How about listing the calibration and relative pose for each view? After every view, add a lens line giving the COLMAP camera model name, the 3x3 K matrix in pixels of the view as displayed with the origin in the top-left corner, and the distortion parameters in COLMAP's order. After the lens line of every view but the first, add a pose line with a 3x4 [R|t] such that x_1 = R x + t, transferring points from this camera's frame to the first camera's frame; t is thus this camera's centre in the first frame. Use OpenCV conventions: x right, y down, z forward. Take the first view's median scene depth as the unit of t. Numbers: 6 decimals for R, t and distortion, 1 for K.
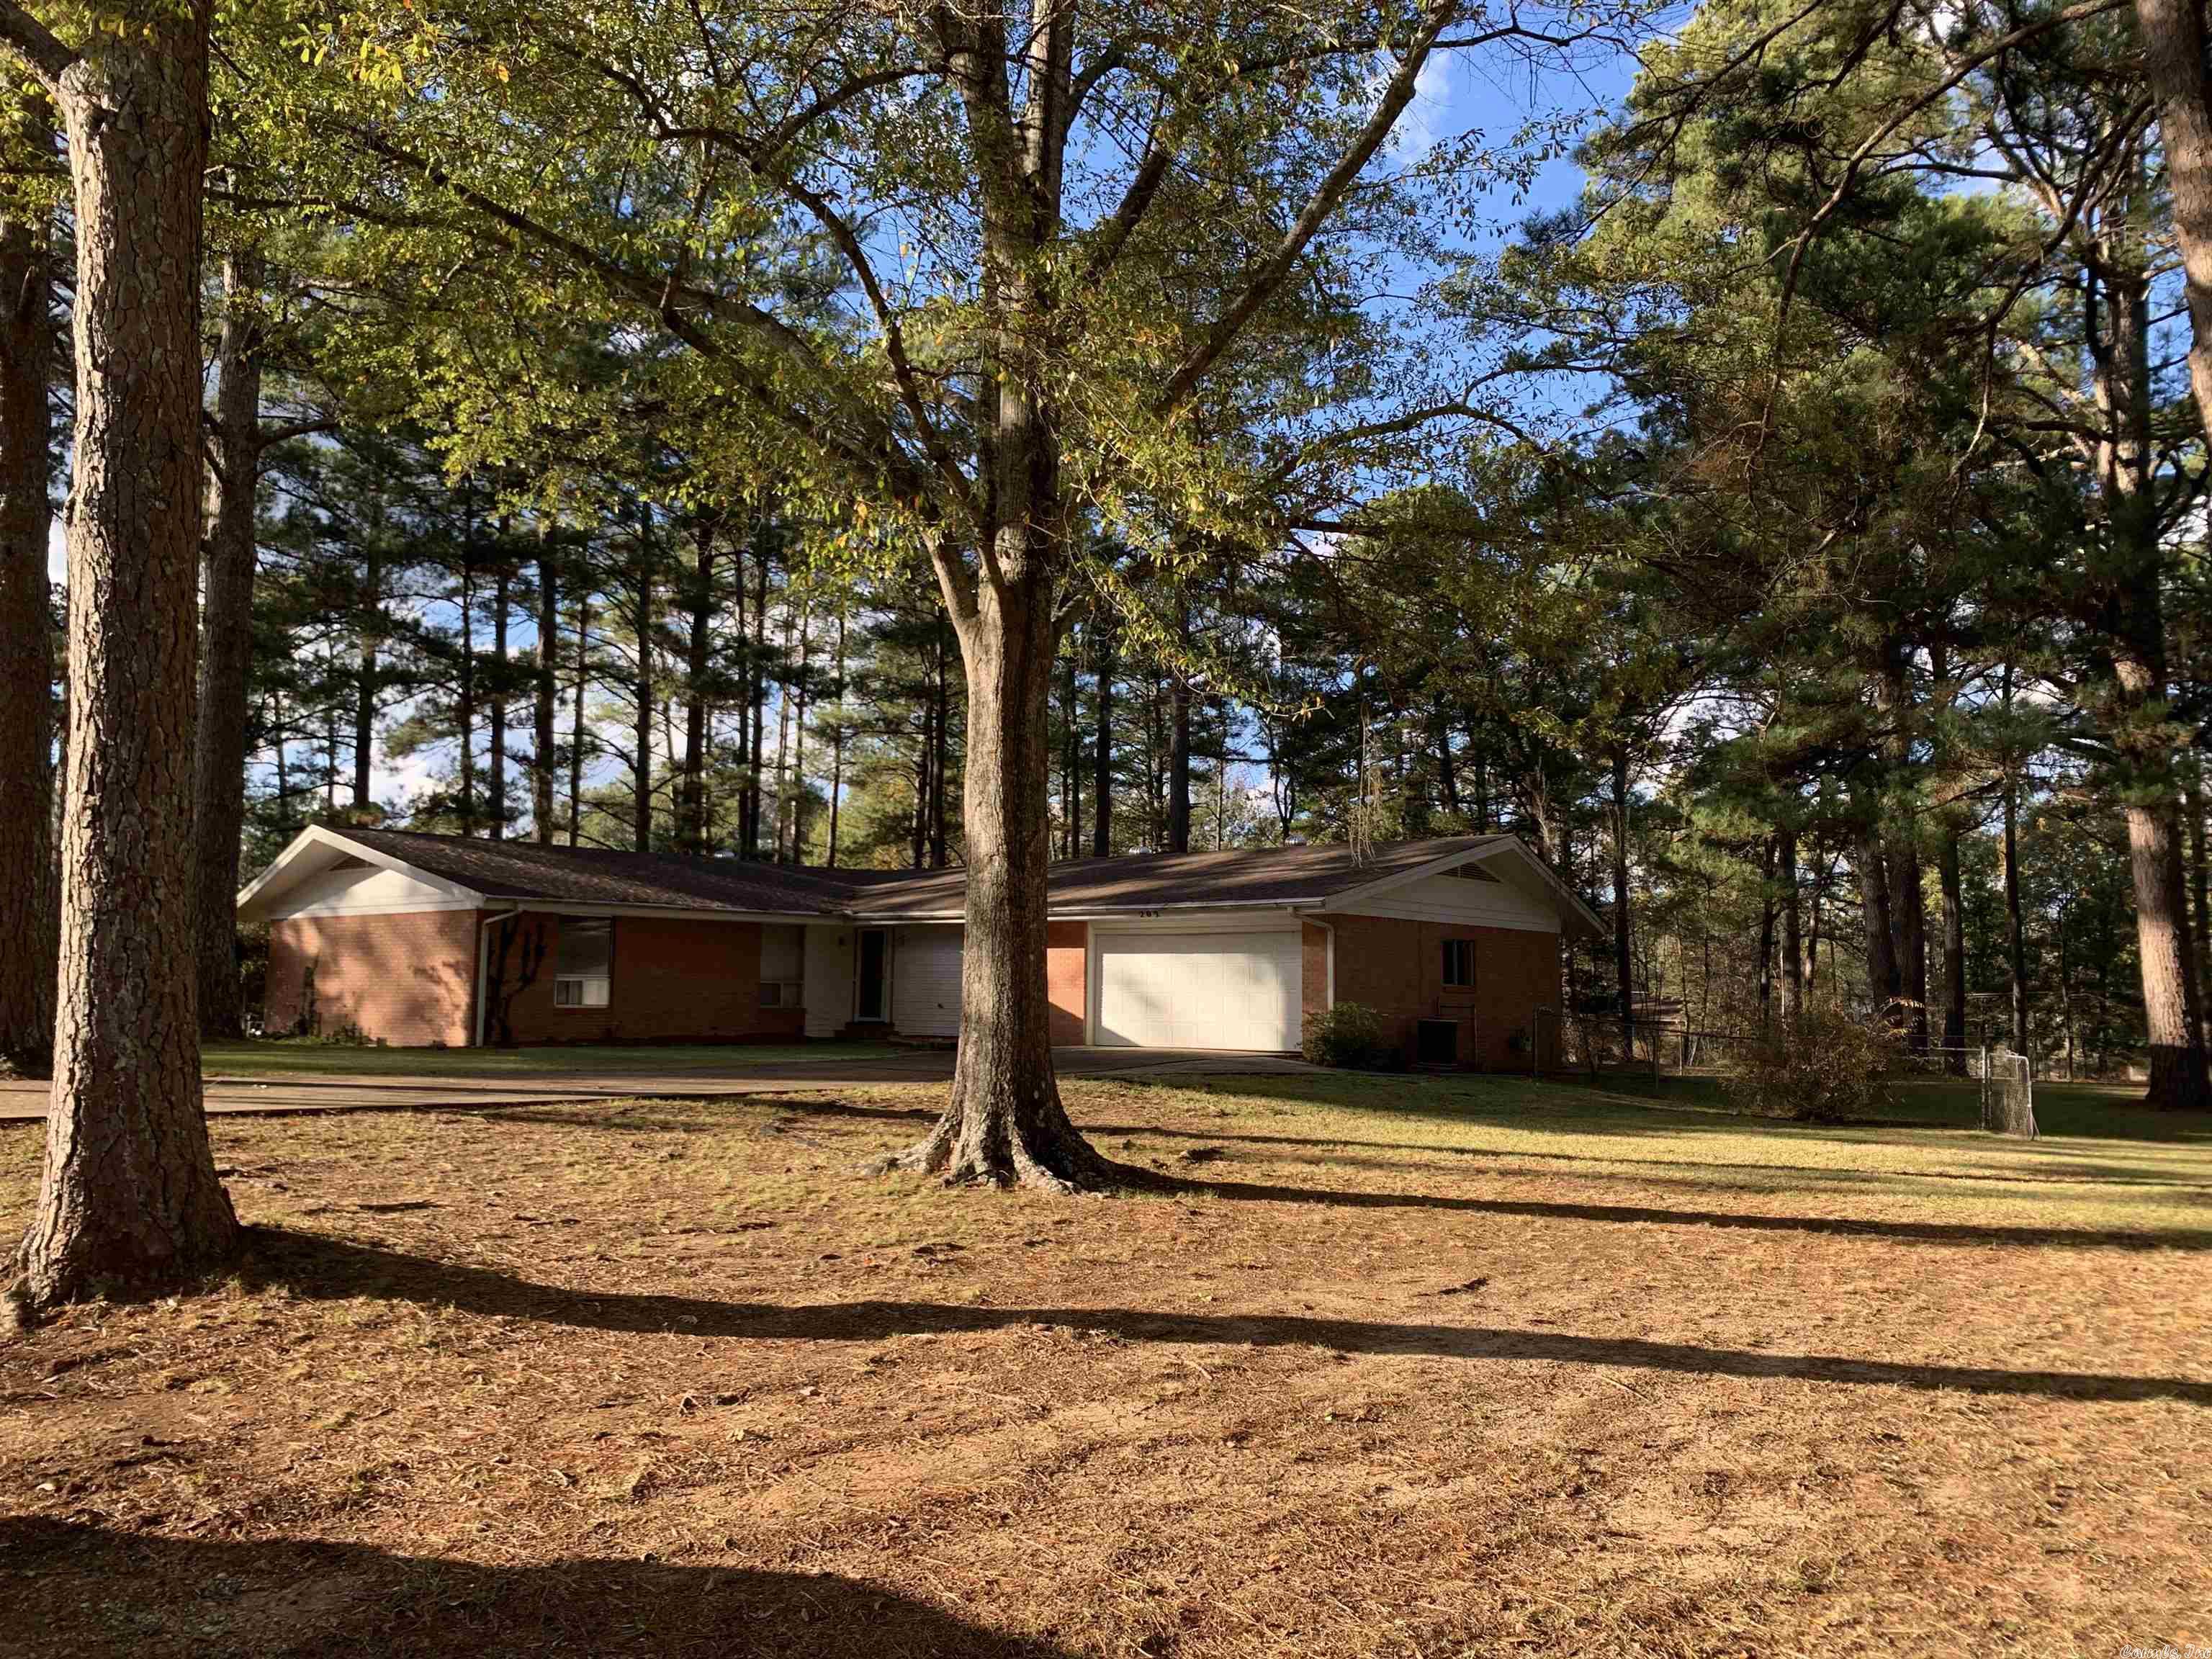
lens RADIAL K [[1708.2, 0, 1091.0], [0, 1708.2, 824.1], [0, 0, 1]] dist [0.059677, -0.082818]
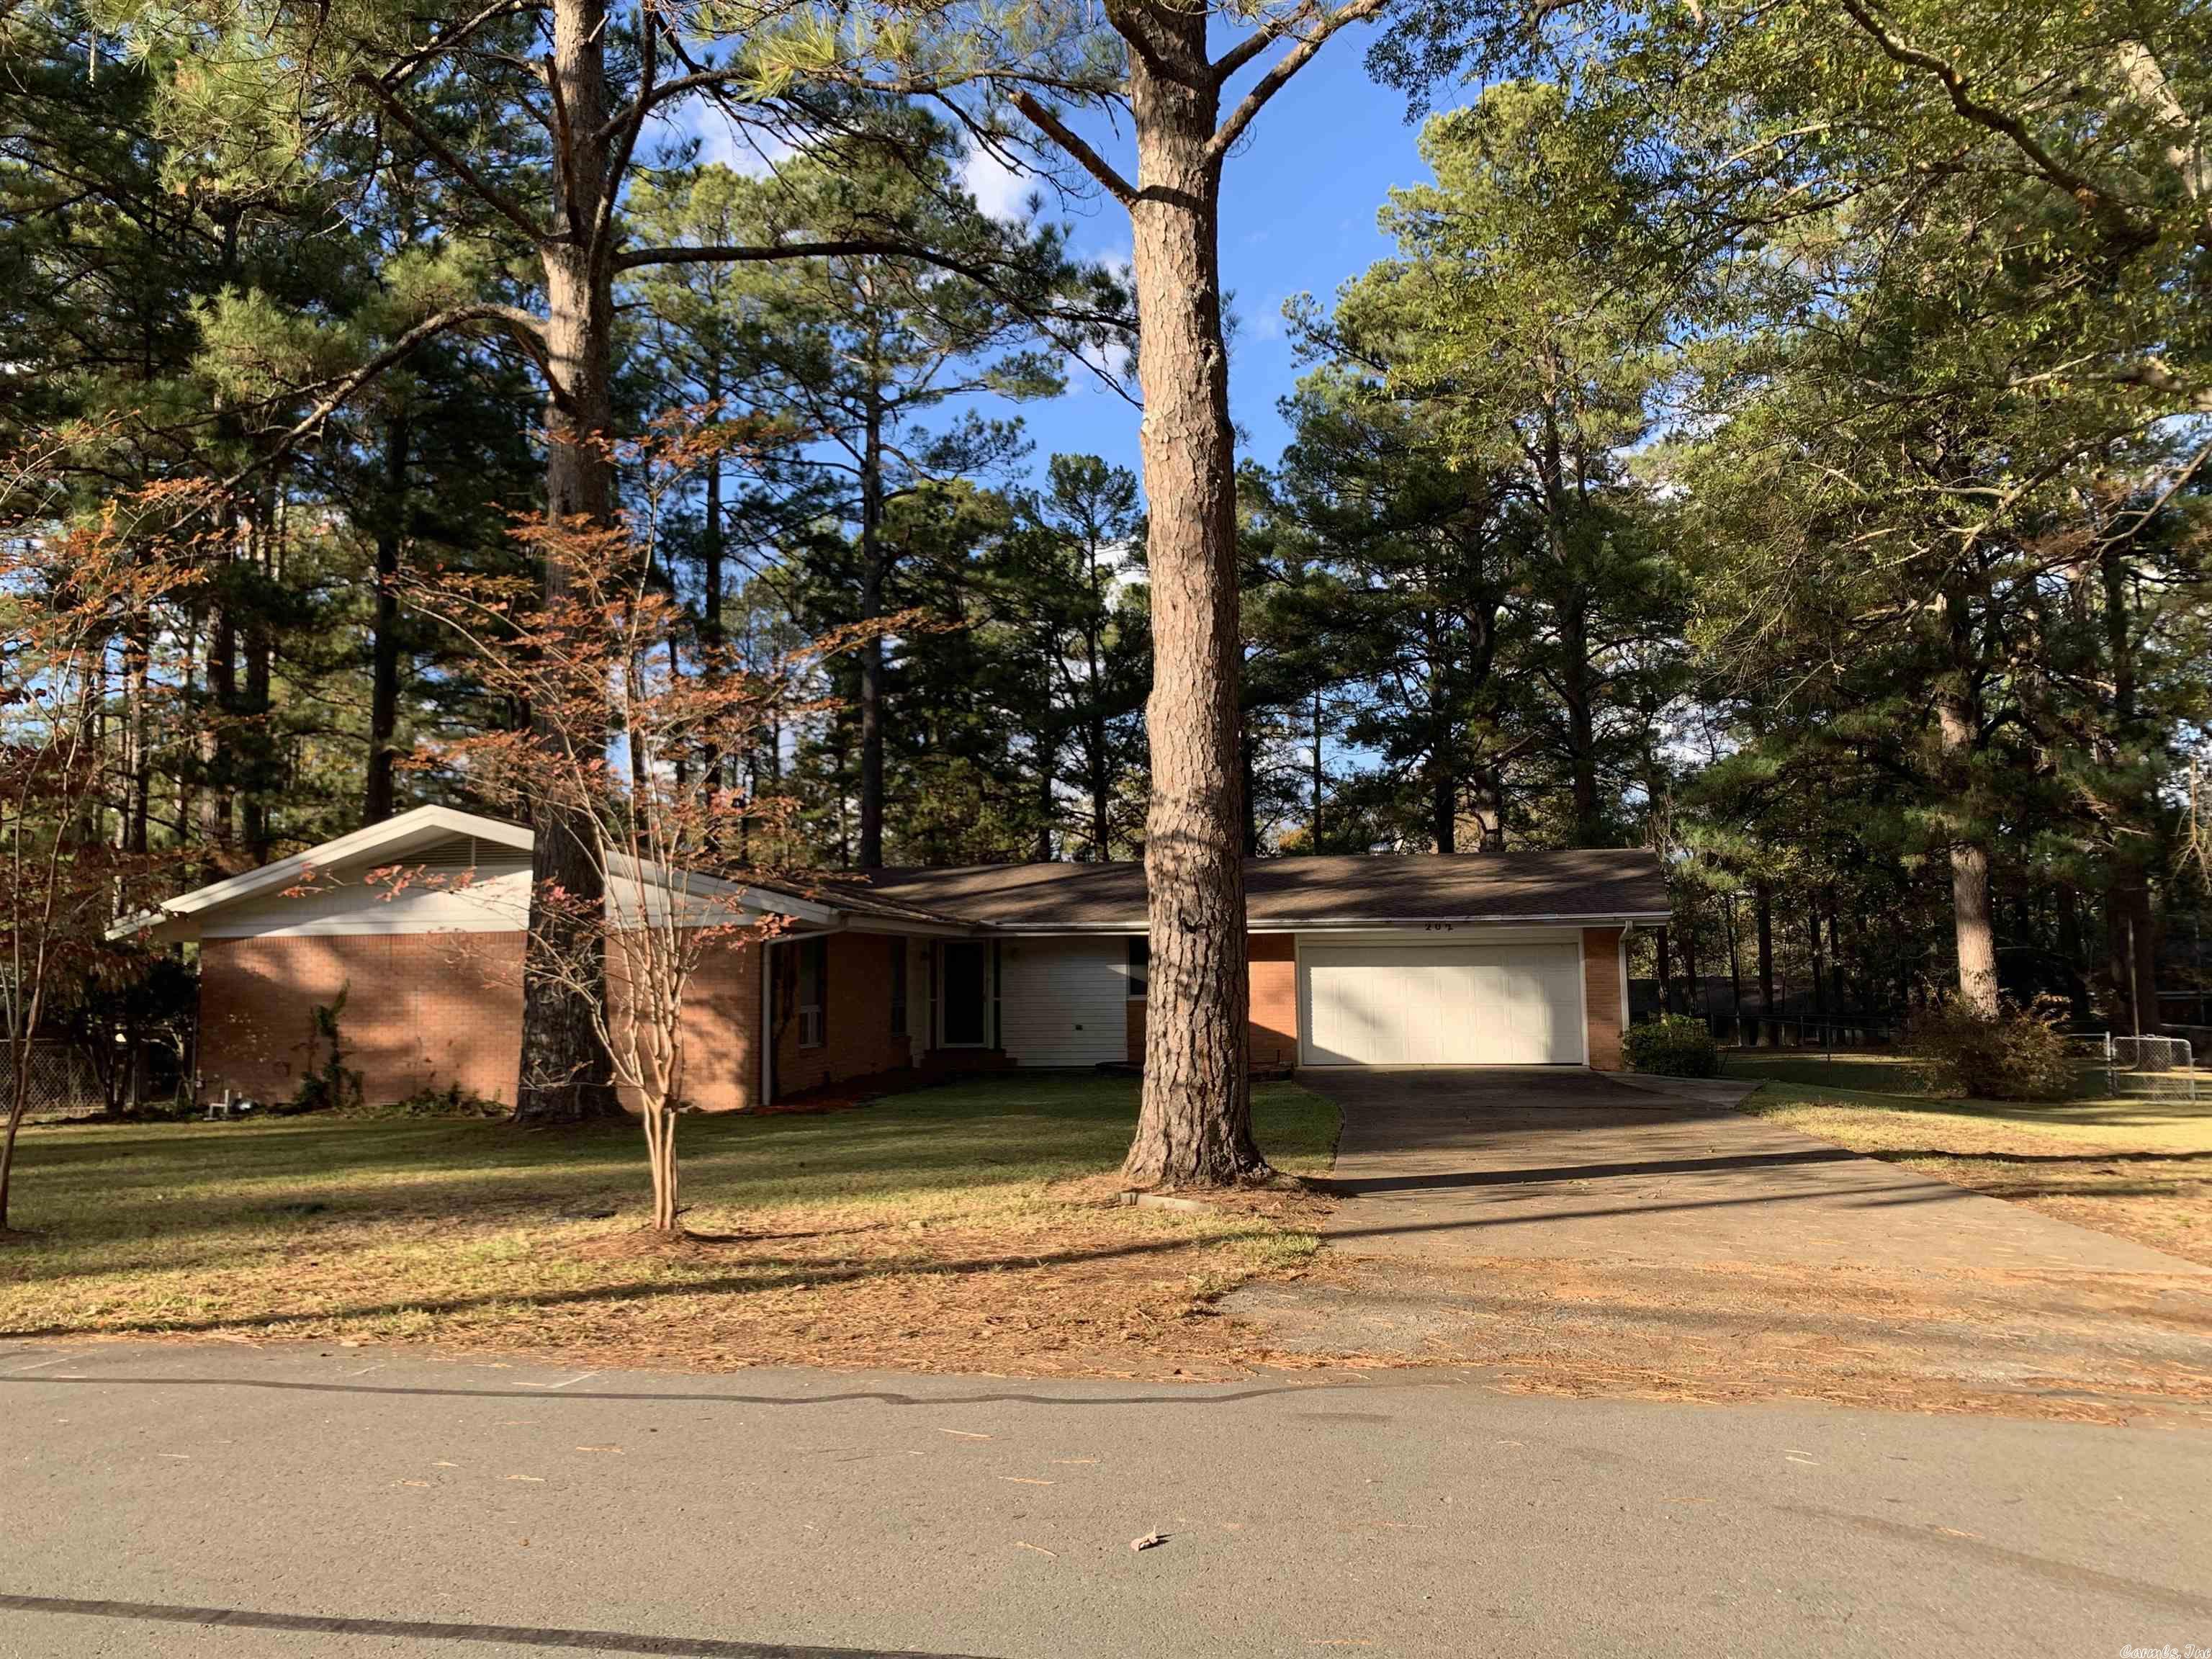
lens RADIAL K [[1708.2, 0, 1091.0], [0, 1708.2, 824.1], [0, 0, 1]] dist [0.059677, -0.082818]
pose [[0.867522, 0.020753, 0.496965, -0.556436], [-0.026072, 0.999653, 0.003767, -0.003265], [-0.496715, -0.016224, 0.867762, 0.239601]]
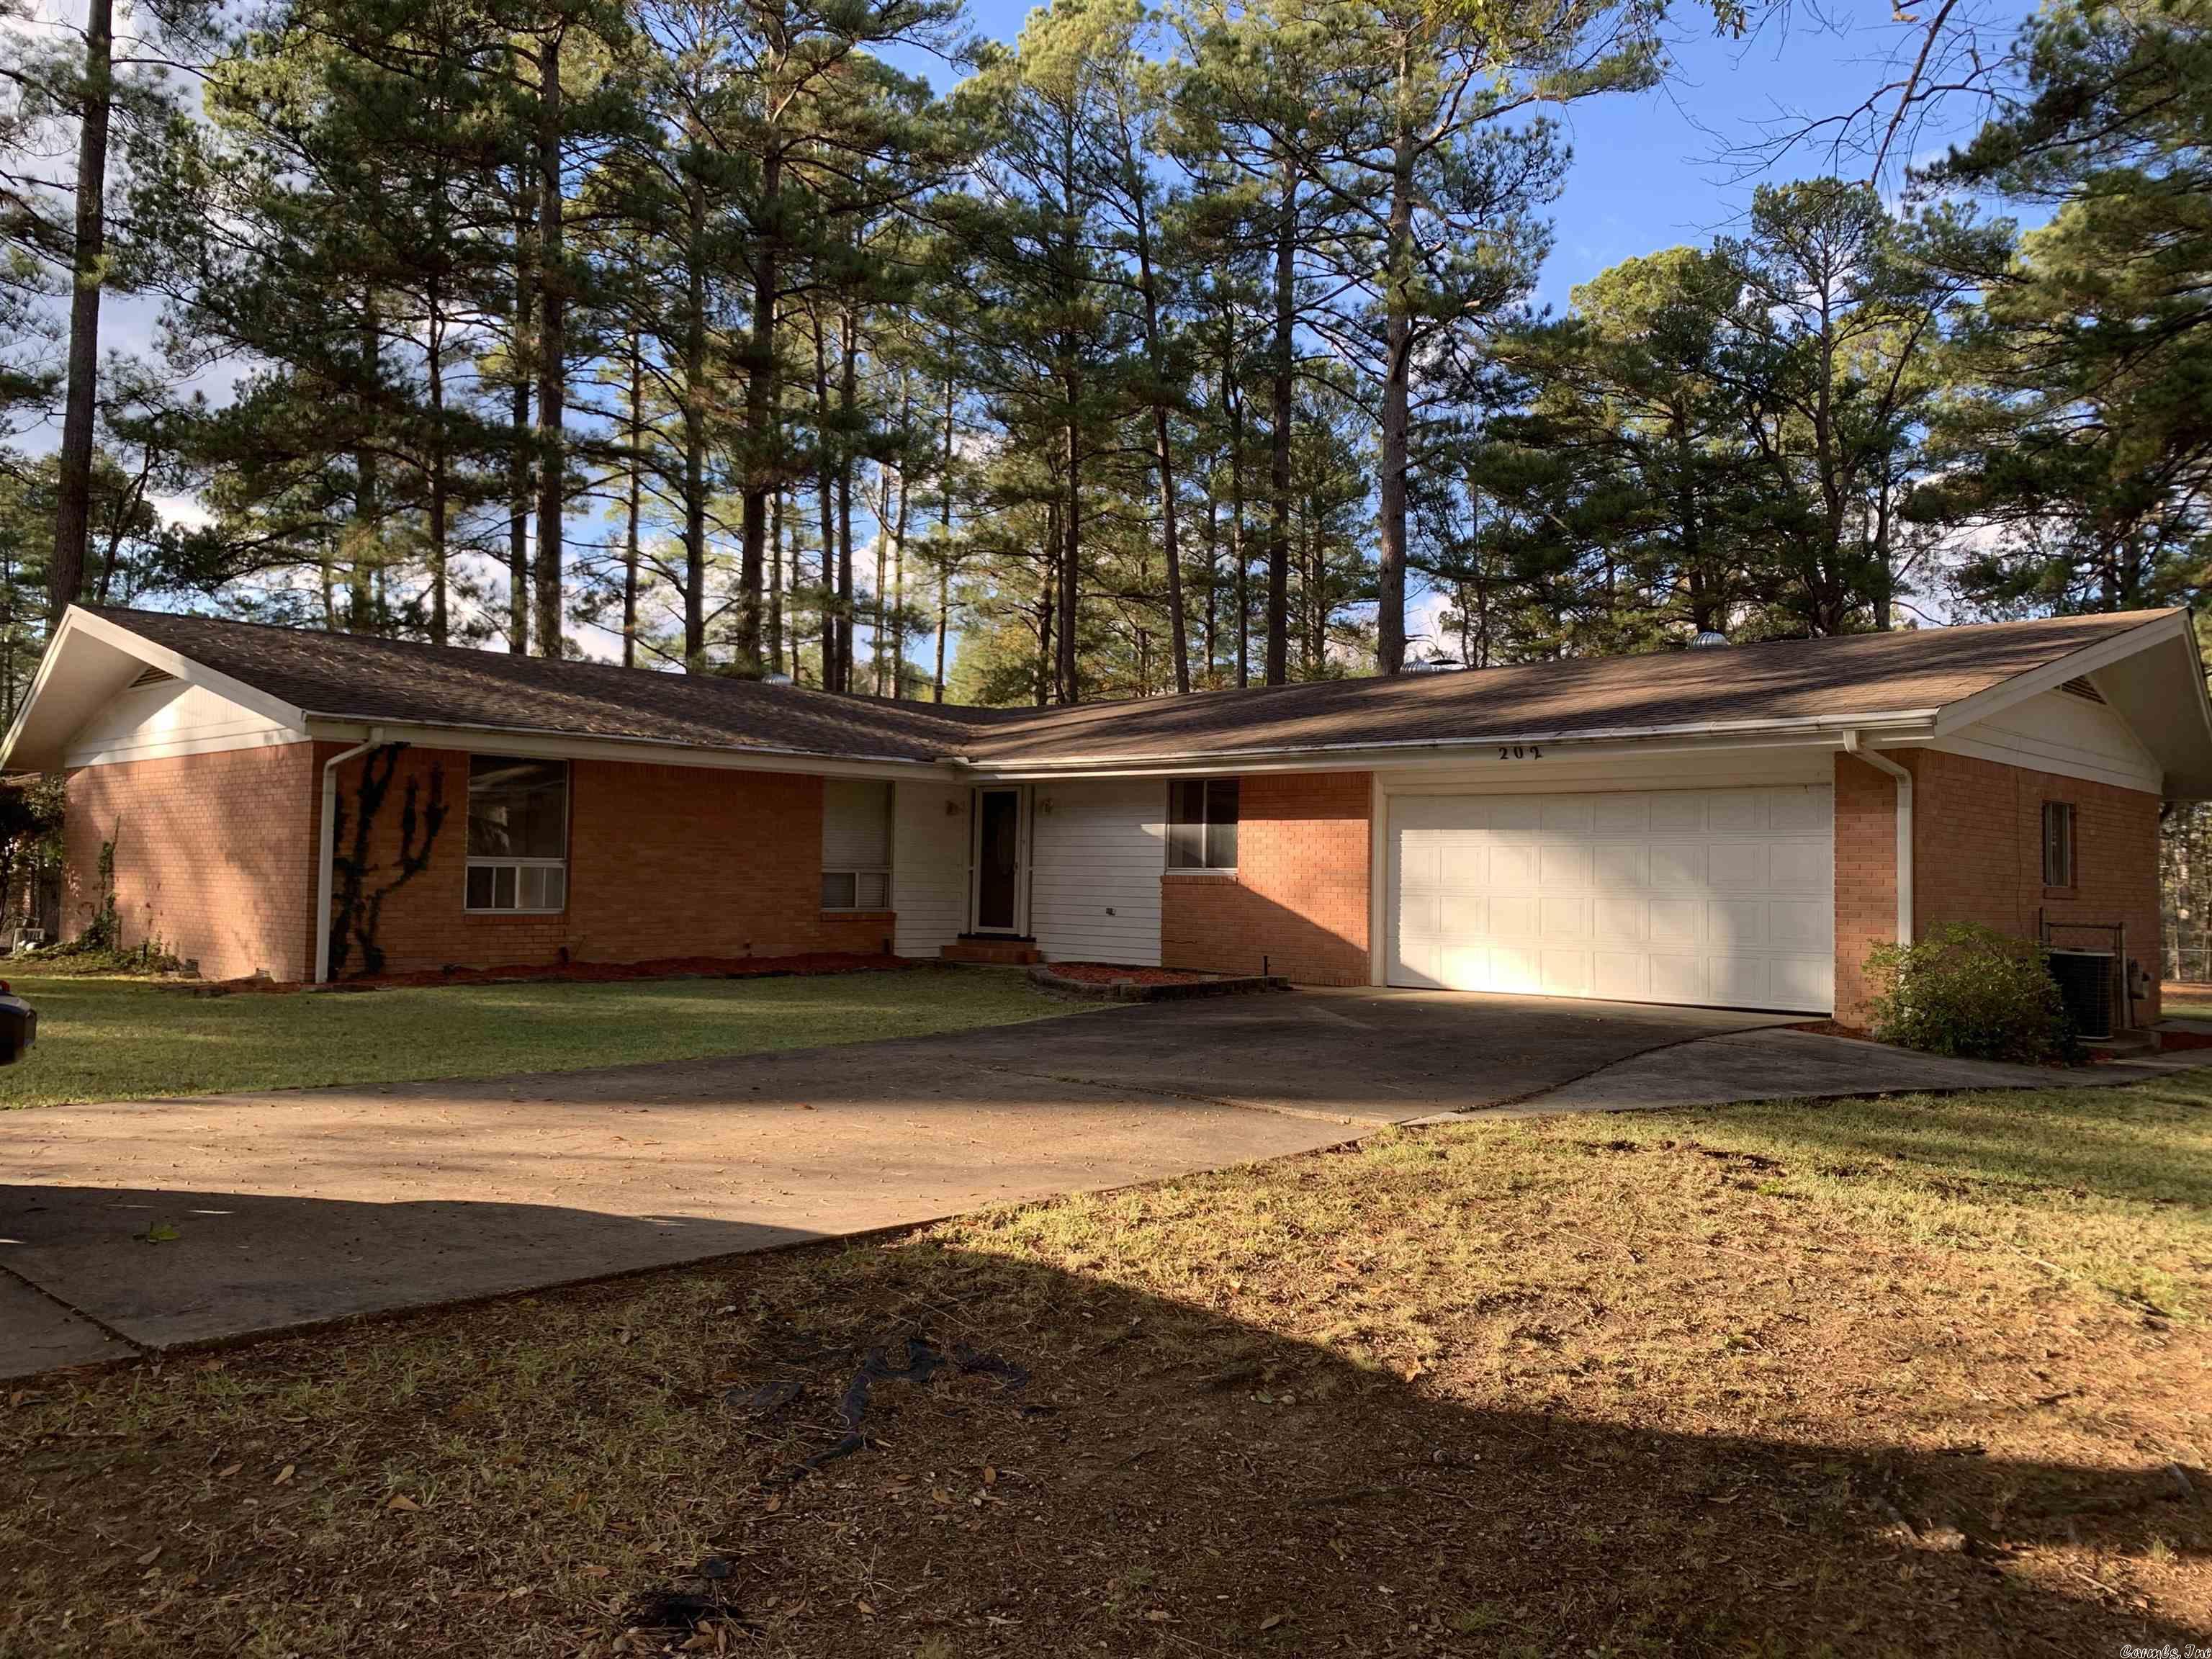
lens RADIAL K [[1694.4, 0, 1106.0], [0, 1694.4, 829.5], [0, 0, 1]] dist [0.090730, -0.169831]
pose [[0.998589, 0.002284, -0.053050, -0.060967], [0.001561, 0.997380, 0.072322, 0.034255], [0.053076, -0.072303, 0.995970, 0.416564]]
